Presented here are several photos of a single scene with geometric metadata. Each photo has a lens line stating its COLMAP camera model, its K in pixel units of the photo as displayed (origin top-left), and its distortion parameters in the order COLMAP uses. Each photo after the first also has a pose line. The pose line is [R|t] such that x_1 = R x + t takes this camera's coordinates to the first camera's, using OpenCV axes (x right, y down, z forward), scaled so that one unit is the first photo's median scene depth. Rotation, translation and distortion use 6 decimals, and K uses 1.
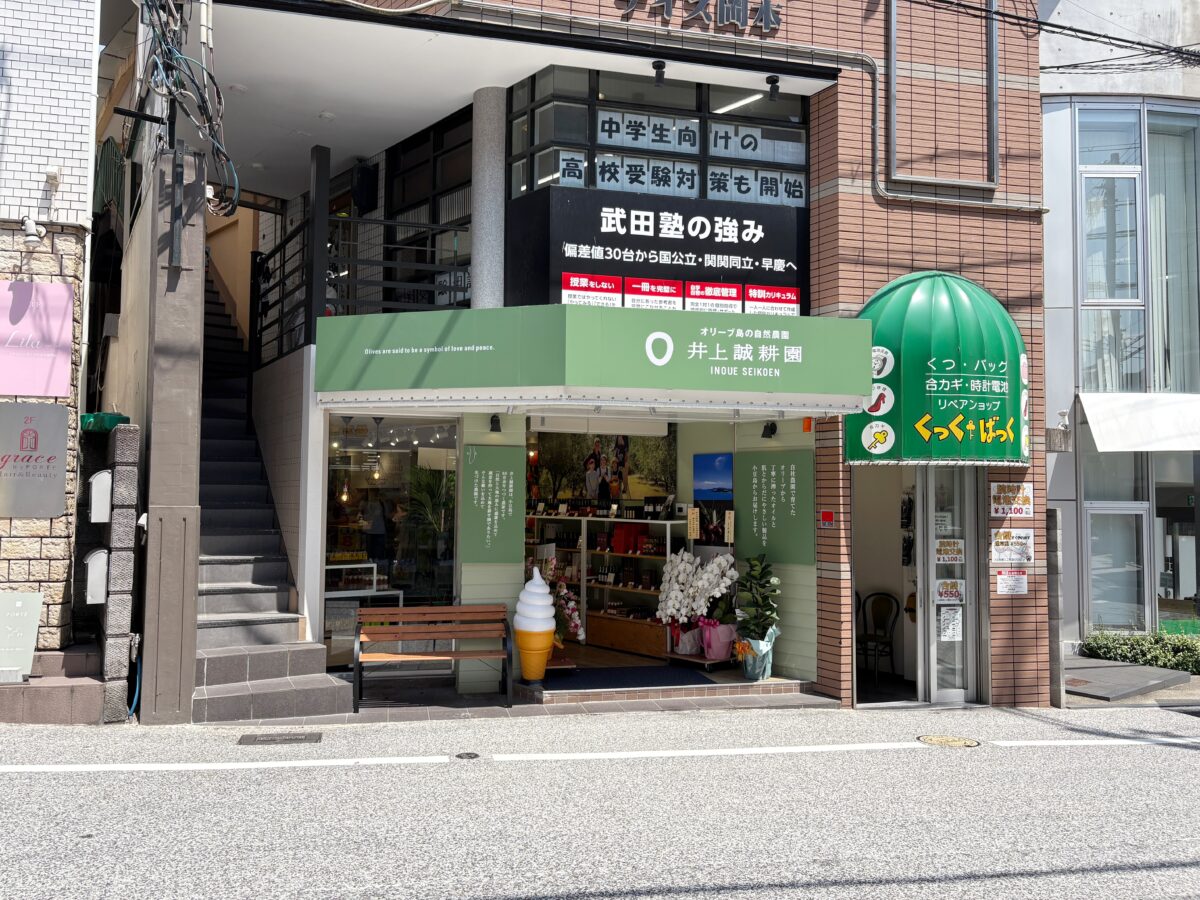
lens RADIAL K [[911.3, 0, 600.0], [0, 911.3, 450.0], [0, 0, 1]] dist [0.083346, -0.256319]
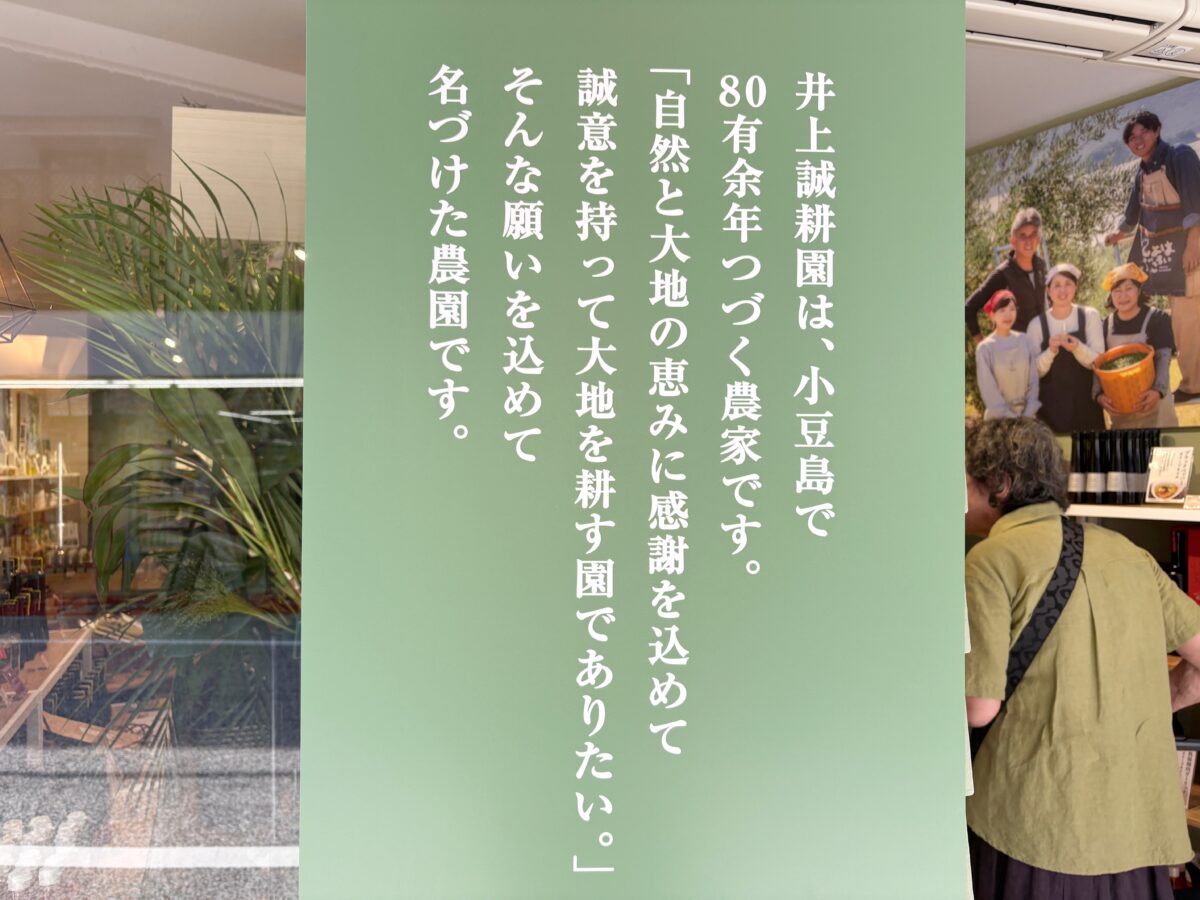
lens RADIAL K [[918.8, 0, 600.0], [0, 918.8, 450.0], [0, 0, 1]] dist [0.025488, -0.001234]
pose [[0.983765, -0.021084, -0.178219, -0.102823], [0.027056, 0.999149, 0.031145, 0.059412], [0.177410, -0.035461, 0.983498, 0.899508]]
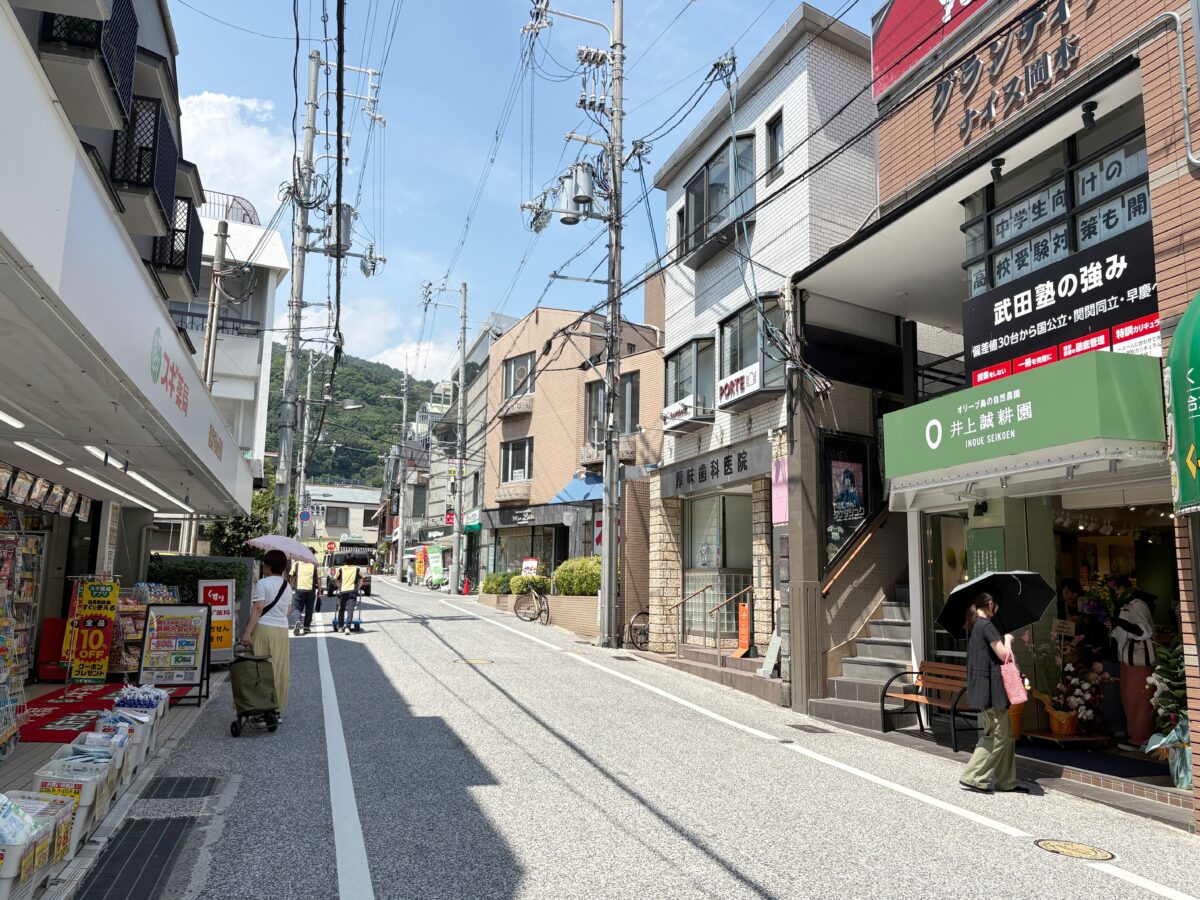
lens RADIAL K [[918.8, 0, 600.0], [0, 918.8, 450.0], [0, 0, 1]] dist [0.025488, -0.001234]
pose [[0.068169, -0.159457, -0.984848, 1.013126], [0.034149, 0.986939, -0.157432, 0.065541], [0.997089, -0.022899, 0.072724, 0.433387]]
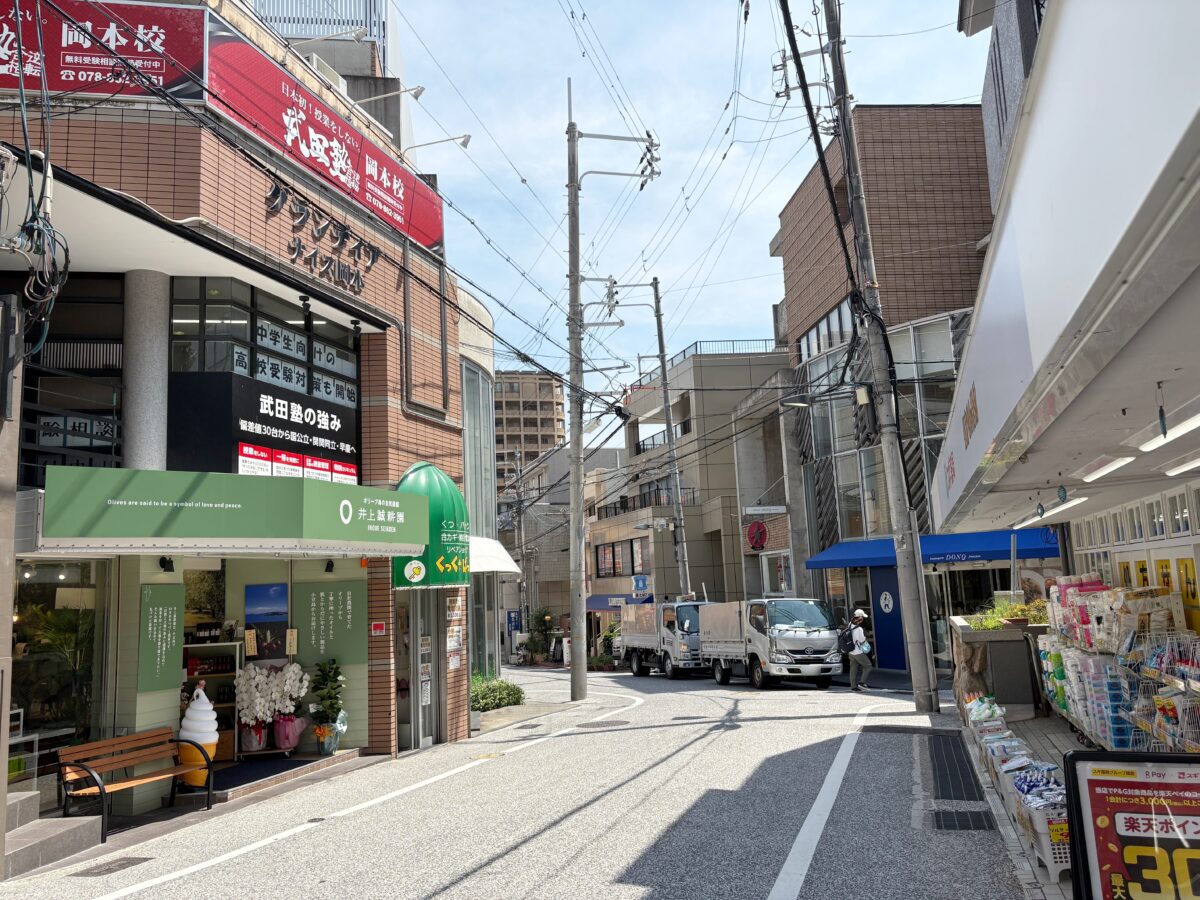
lens RADIAL K [[918.8, 0, 600.0], [0, 918.8, 450.0], [0, 0, 1]] dist [0.025488, -0.001234]
pose [[0.525003, 0.093193, 0.845983, -0.815301], [0.008038, 0.993400, -0.114420, -0.034806], [-0.851062, 0.066871, 0.520789, -0.069590]]
